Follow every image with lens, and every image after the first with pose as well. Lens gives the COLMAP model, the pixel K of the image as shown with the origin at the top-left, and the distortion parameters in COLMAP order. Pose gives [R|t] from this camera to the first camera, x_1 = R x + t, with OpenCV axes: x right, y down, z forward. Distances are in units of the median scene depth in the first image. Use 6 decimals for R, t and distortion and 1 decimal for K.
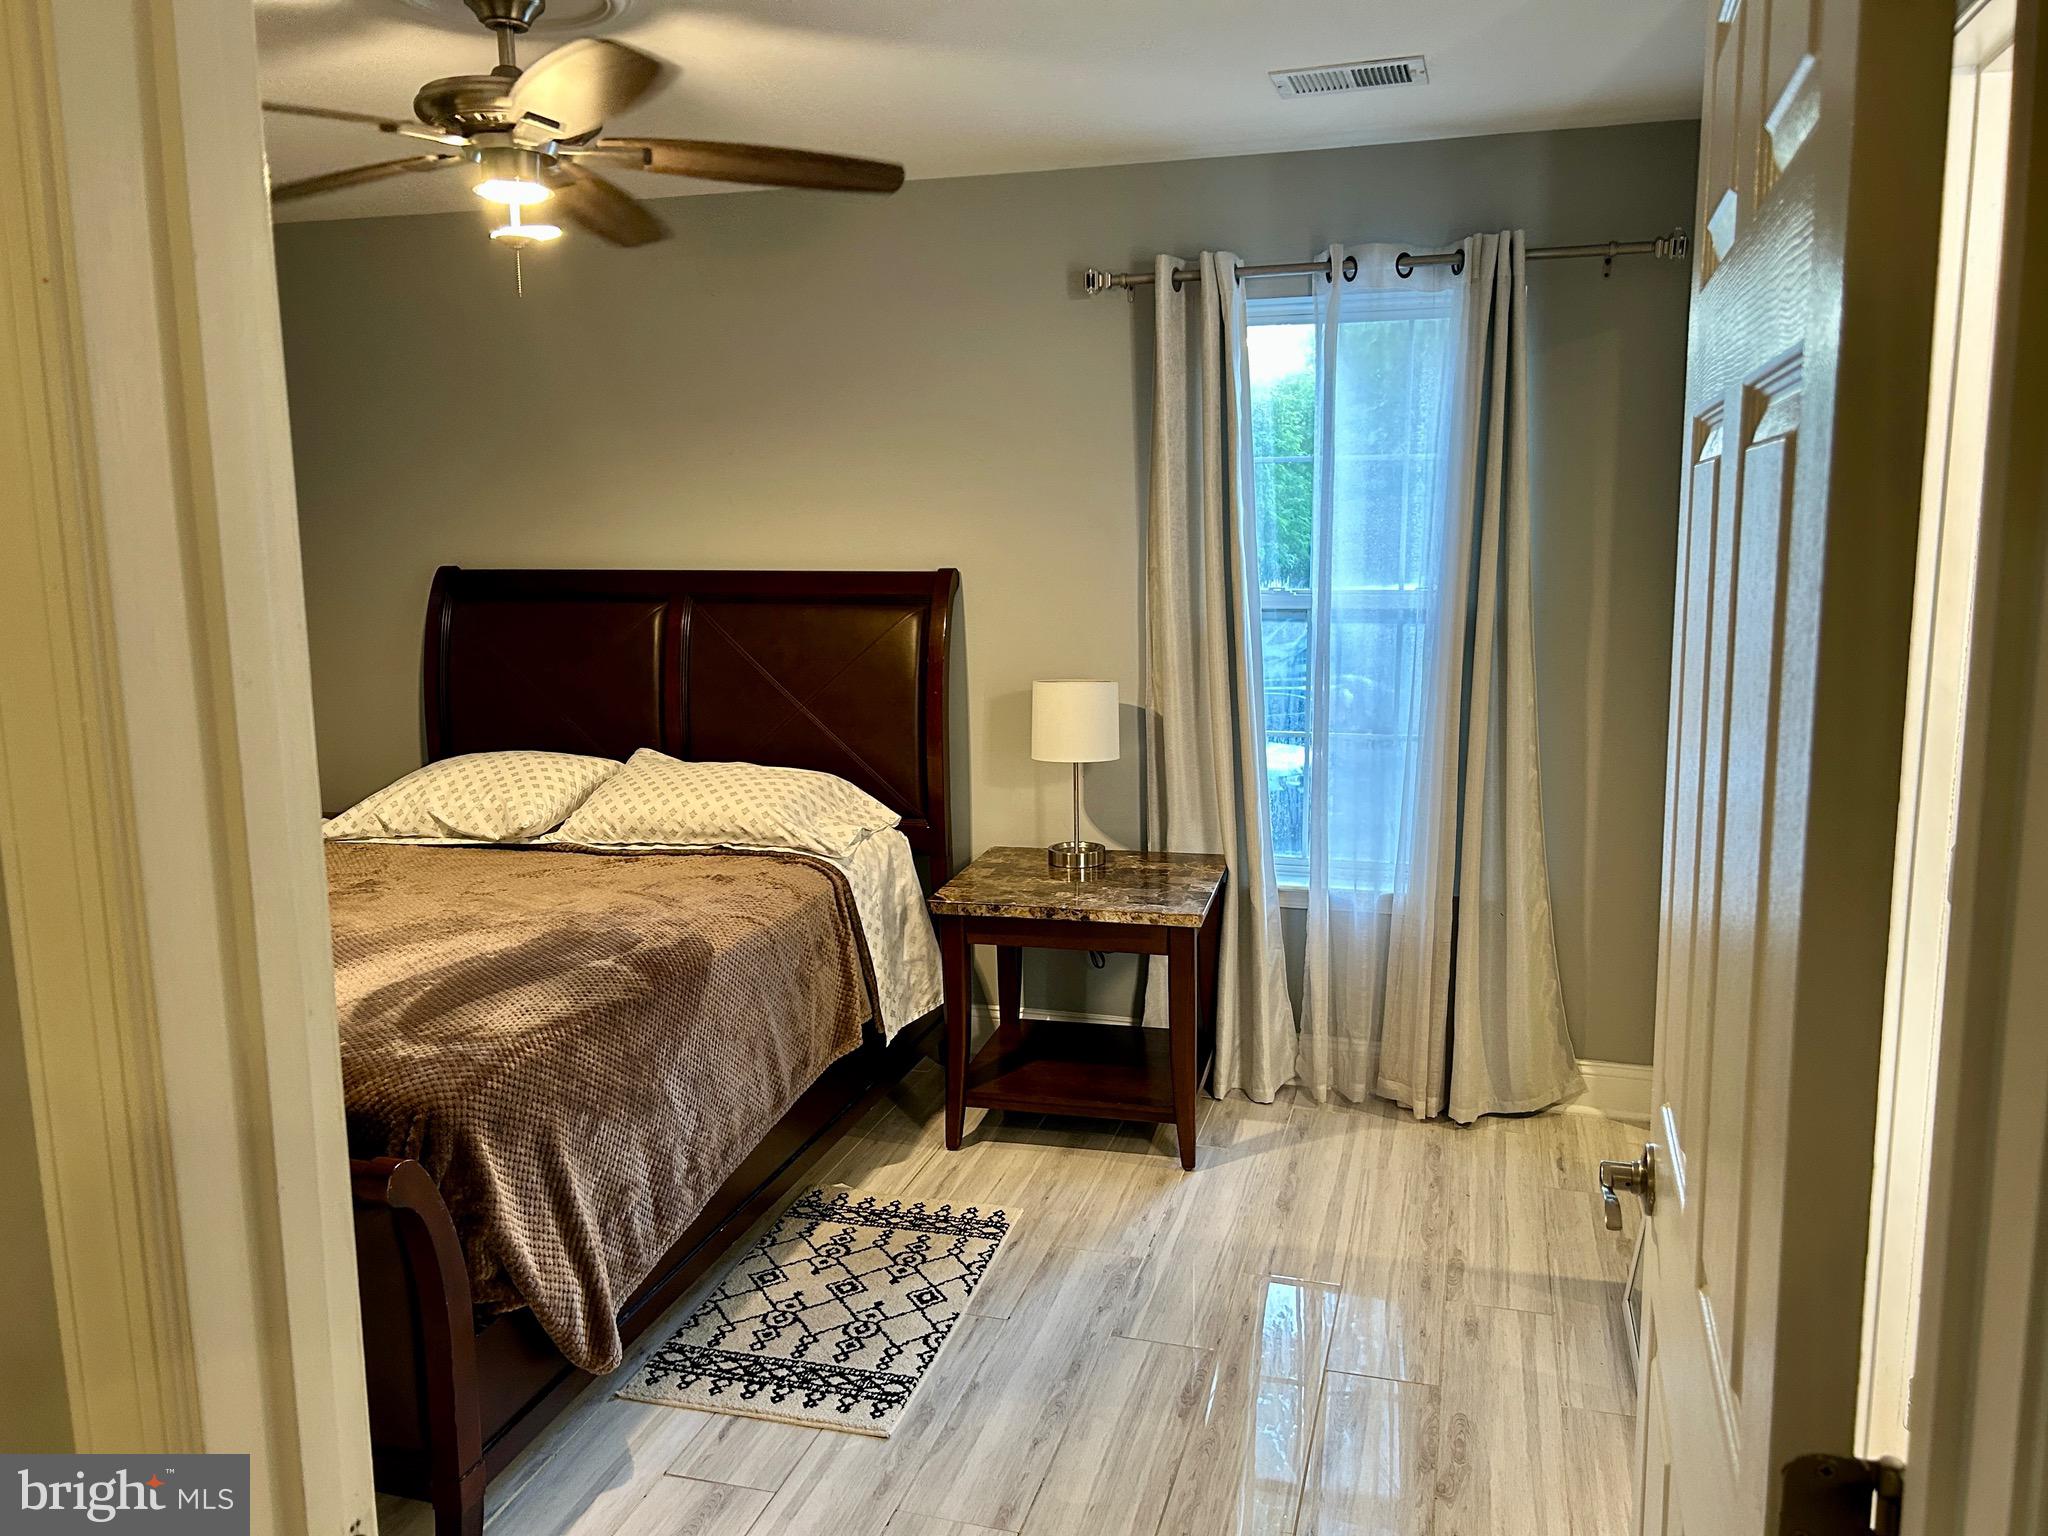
lens RADIAL K [[1547.7, 0, 981.6], [0, 1547.7, 772.8], [0, 0, 1]] dist [0.052438, -0.060398]
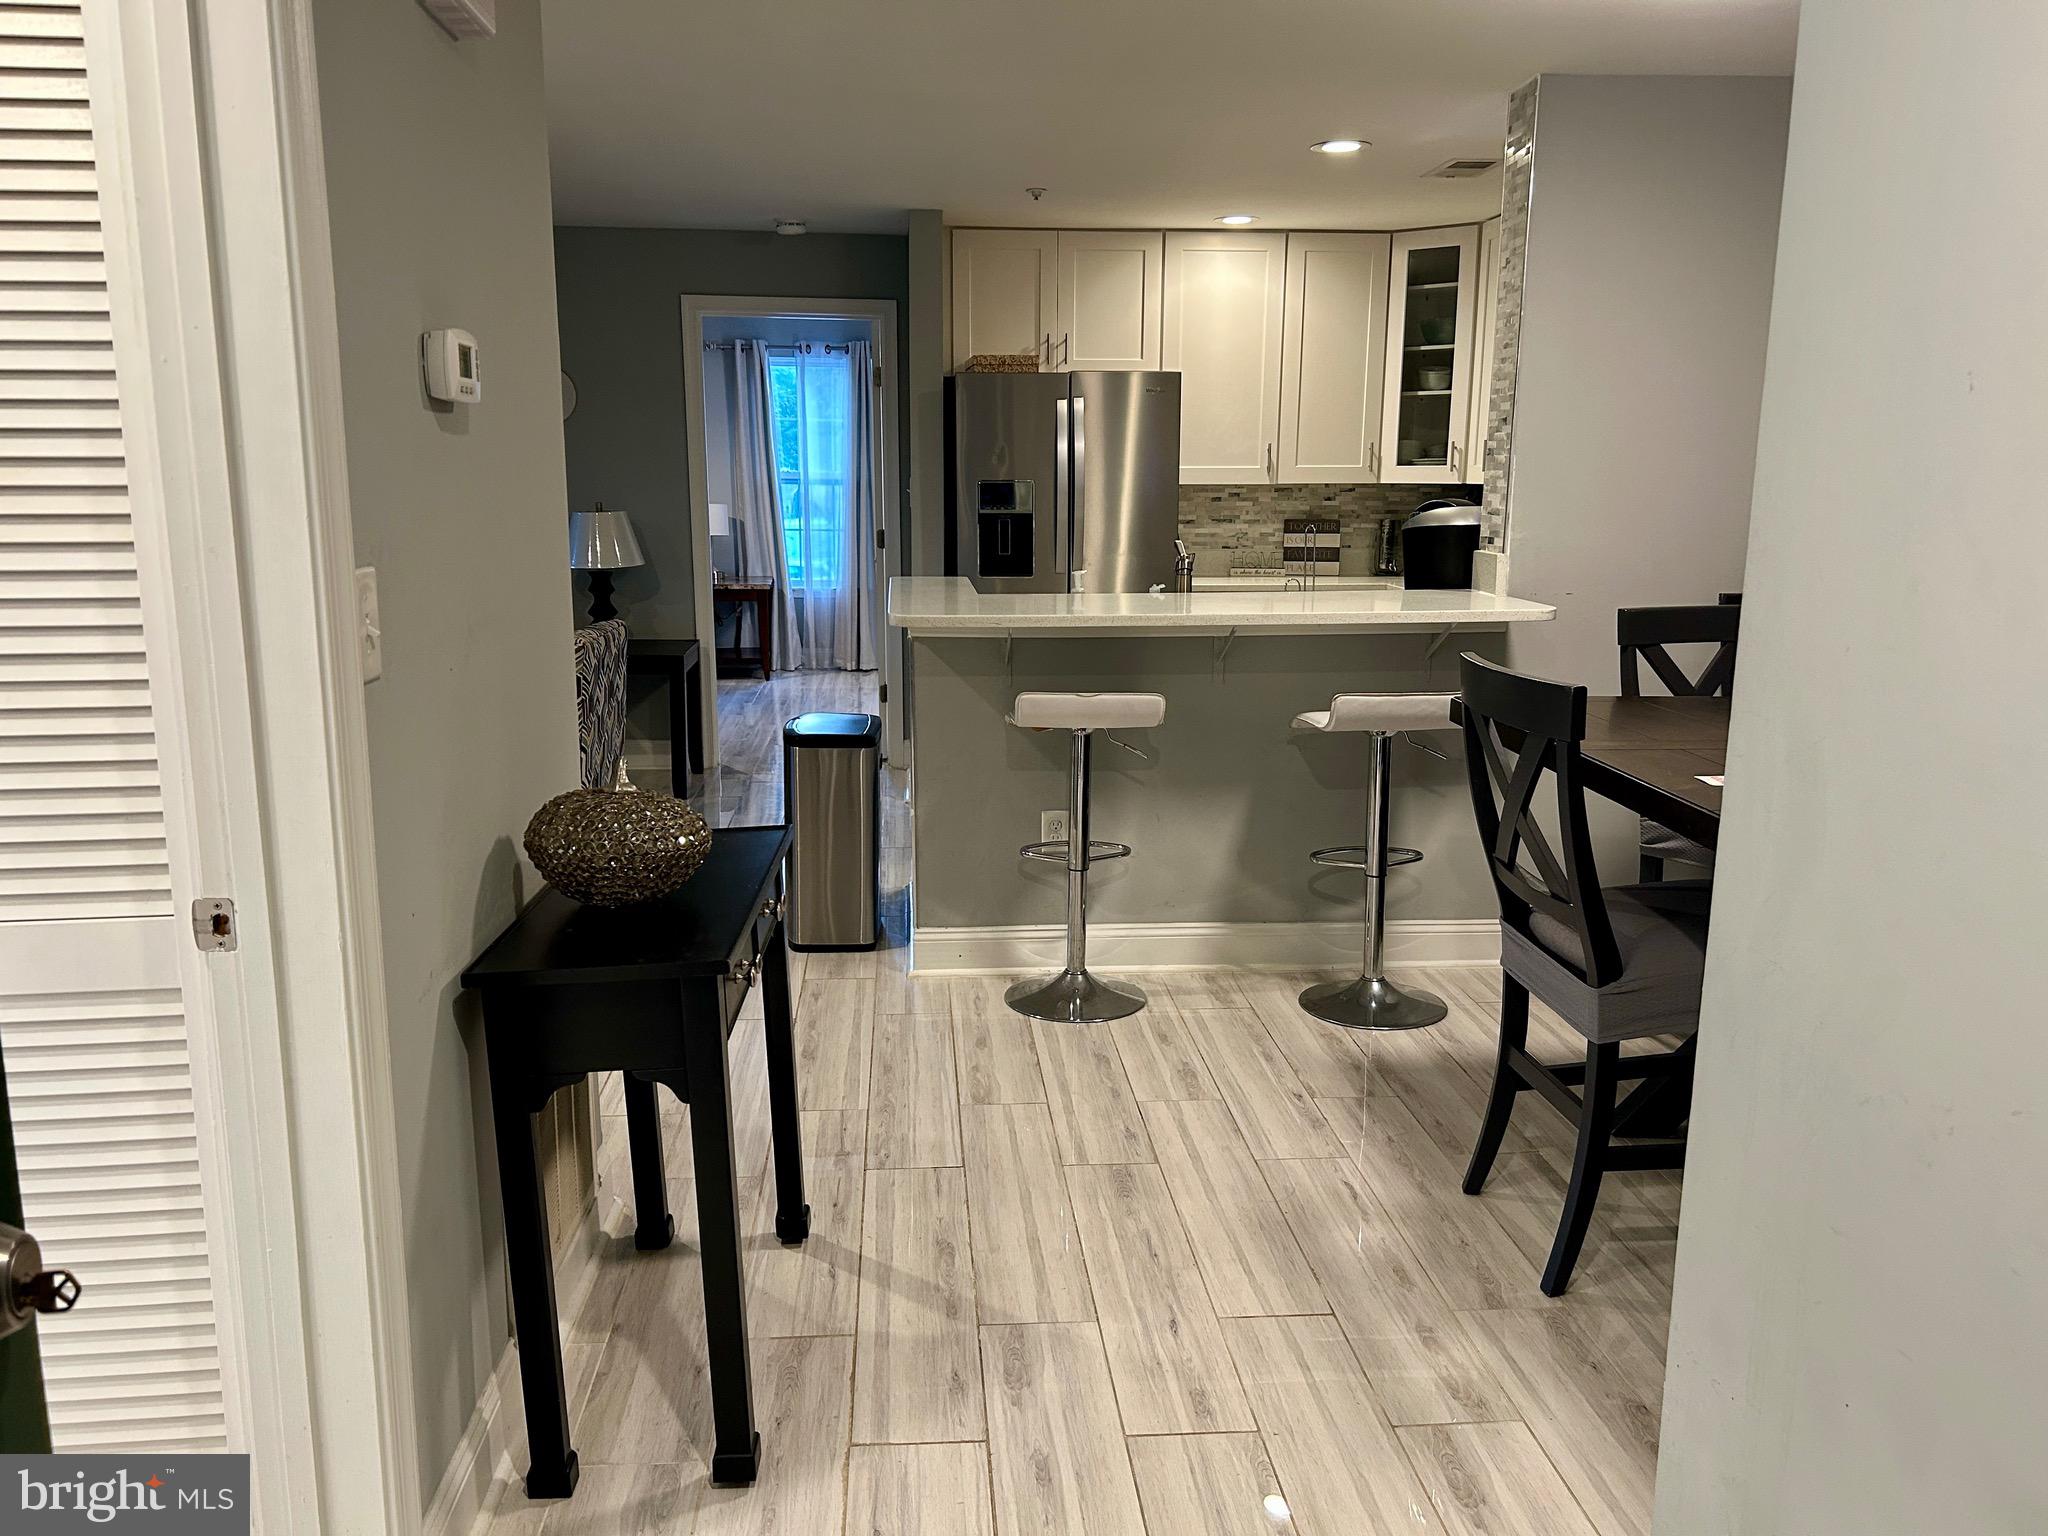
lens RADIAL K [[1547.7, 0, 1015.6], [0, 1547.7, 796.9], [0, 0, 1]] dist [0.052438, -0.060398]
pose [[0.928932, -0.055916, 0.366004, -0.431790], [0.041854, 0.998053, 0.046250, 0.320838], [-0.367877, -0.027645, 0.929463, -1.557300]]
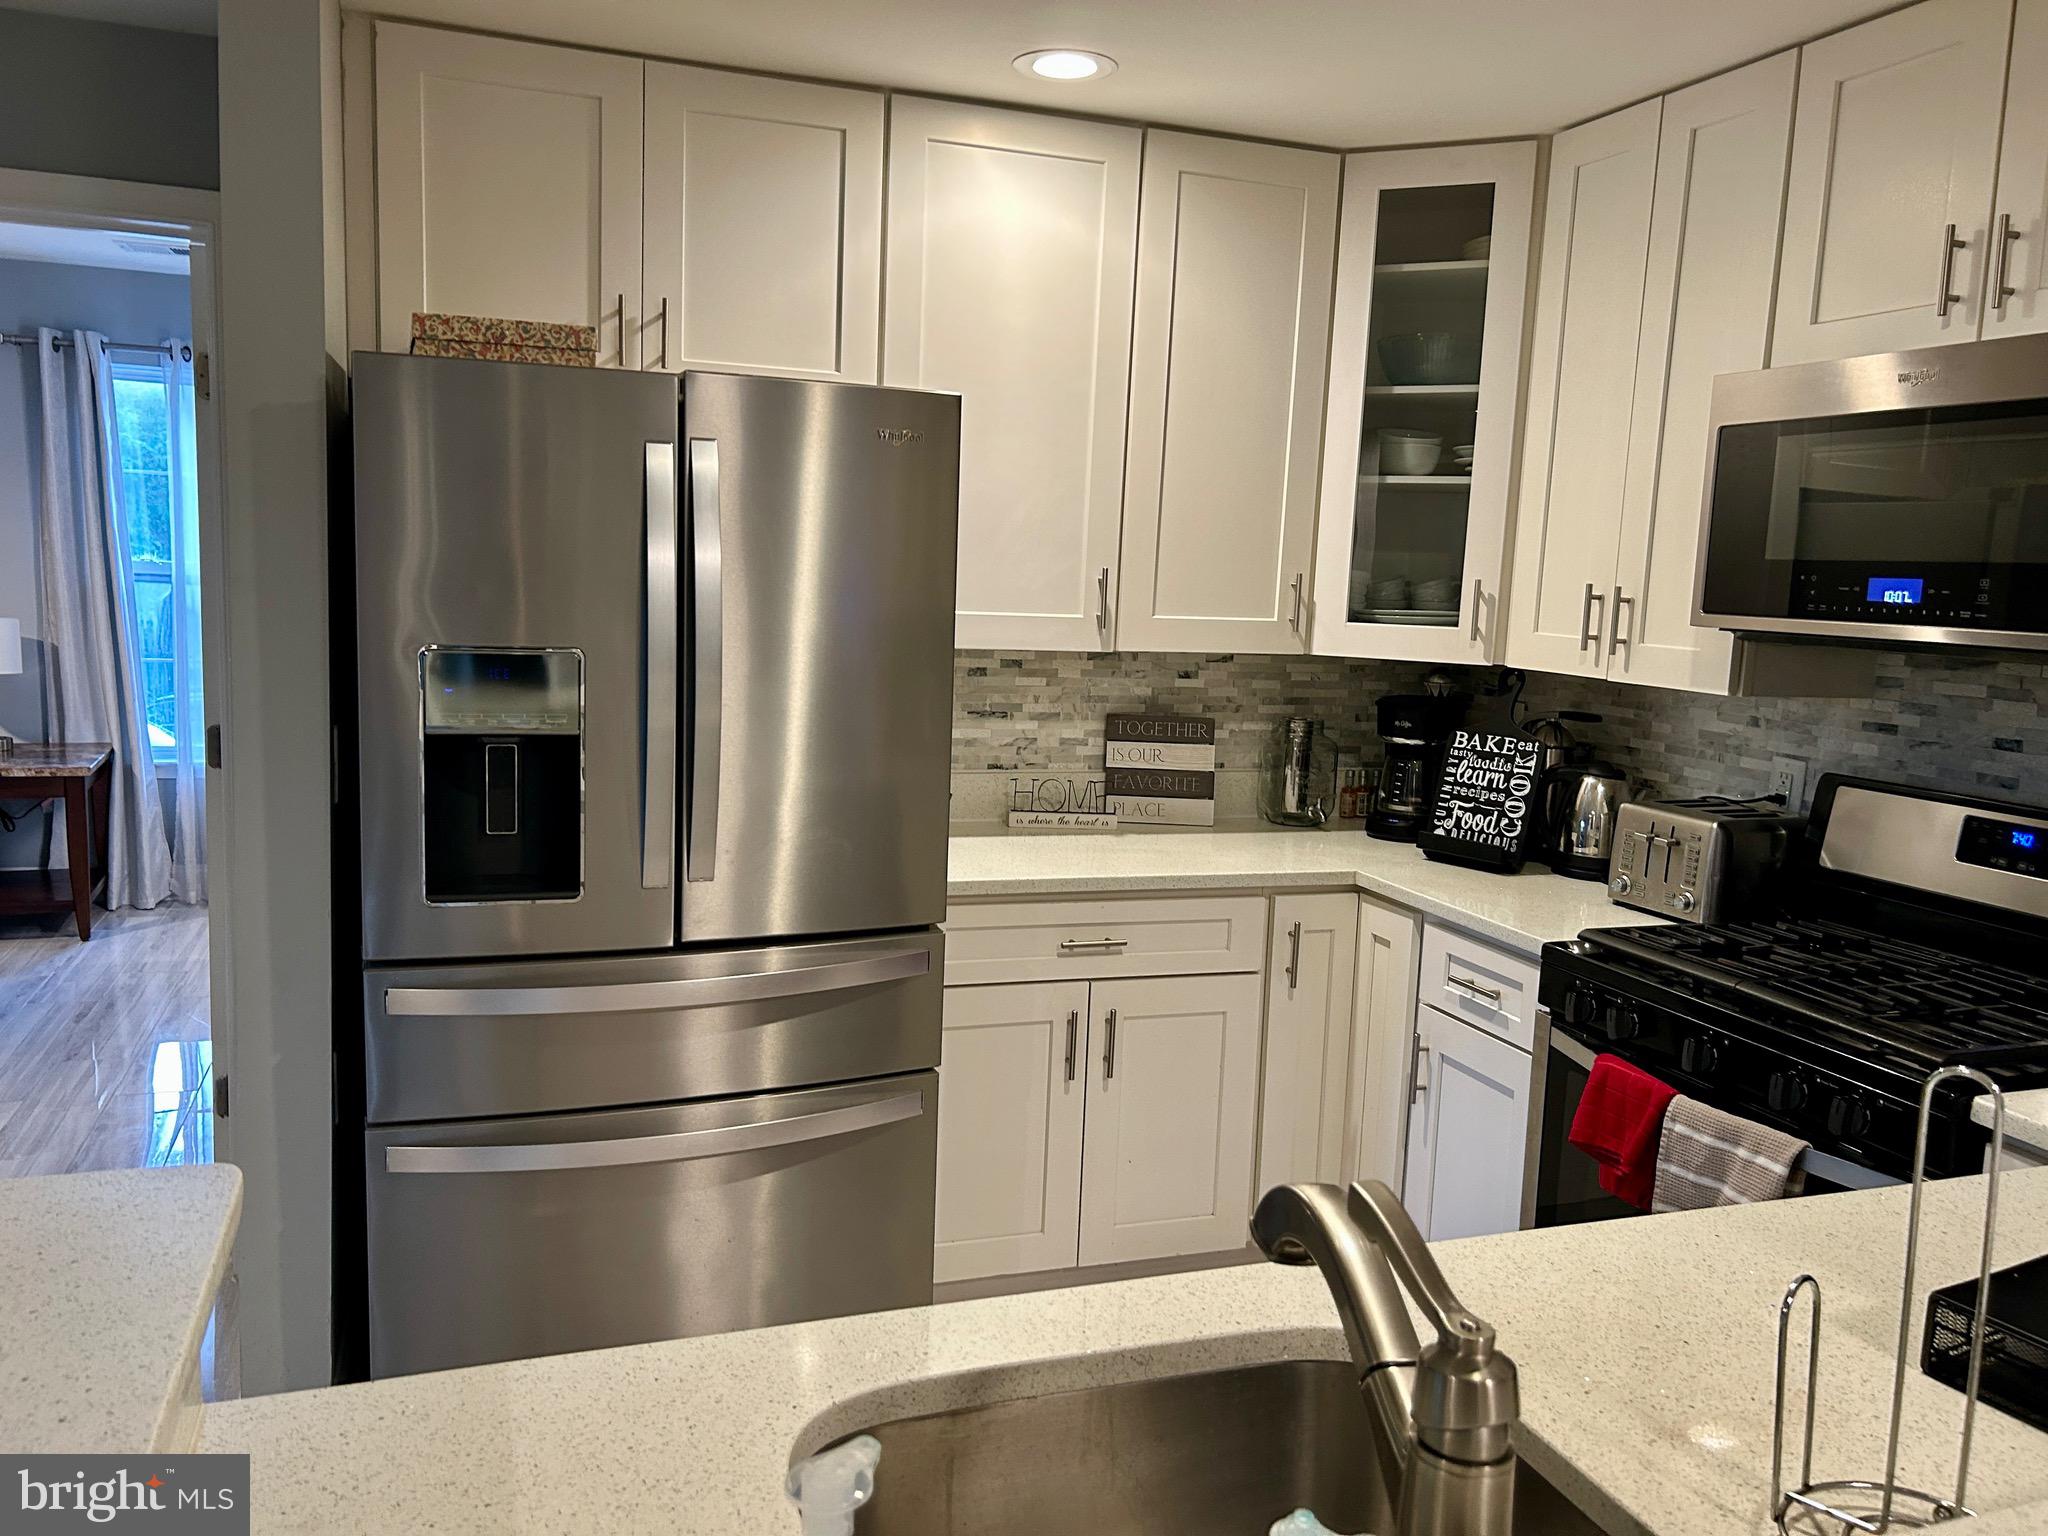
lens RADIAL K [[1547.7, 0, 1005.5], [0, 1547.7, 761.4], [0, 0, 1]] dist [0.052438, -0.060398]
pose [[0.799105, -0.025818, 0.600637, -0.053730], [0.045495, 0.998810, -0.017594, 0.136698], [-0.599468, 0.041385, 0.799328, -0.672545]]
